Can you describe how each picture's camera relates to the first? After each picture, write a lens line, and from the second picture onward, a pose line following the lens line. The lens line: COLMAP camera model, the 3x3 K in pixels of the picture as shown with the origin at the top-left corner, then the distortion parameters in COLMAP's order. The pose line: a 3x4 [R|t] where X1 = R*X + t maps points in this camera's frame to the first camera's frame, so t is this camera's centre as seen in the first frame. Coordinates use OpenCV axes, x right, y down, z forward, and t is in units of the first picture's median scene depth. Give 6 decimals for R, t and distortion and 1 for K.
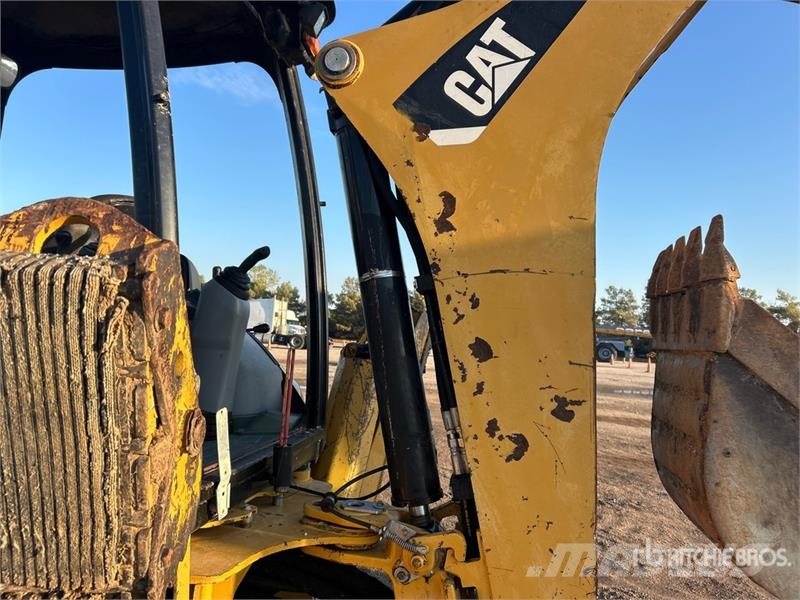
lens RADIAL K [[599.9, 0, 395.3], [0, 599.9, 292.8], [0, 0, 1]] dist [0.043385, -0.049888]
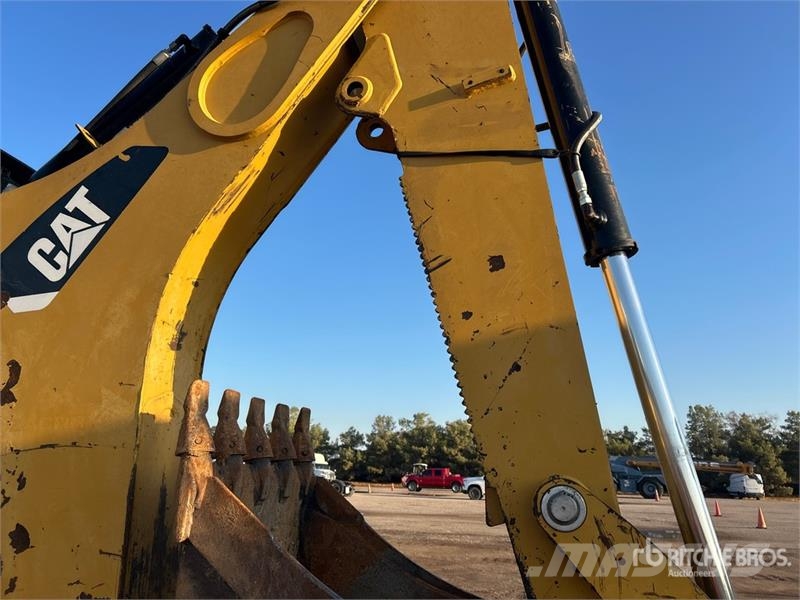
lens RADIAL K [[605.5, 0, 401.7], [0, 605.5, 303.8], [0, 0, 1]] dist [0.022238, -0.008248]
pose [[0.997820, -0.049119, -0.044077, 0.753386], [0.039062, 0.977883, -0.205473, -0.035415], [0.053194, 0.203303, 0.977670, 0.079251]]
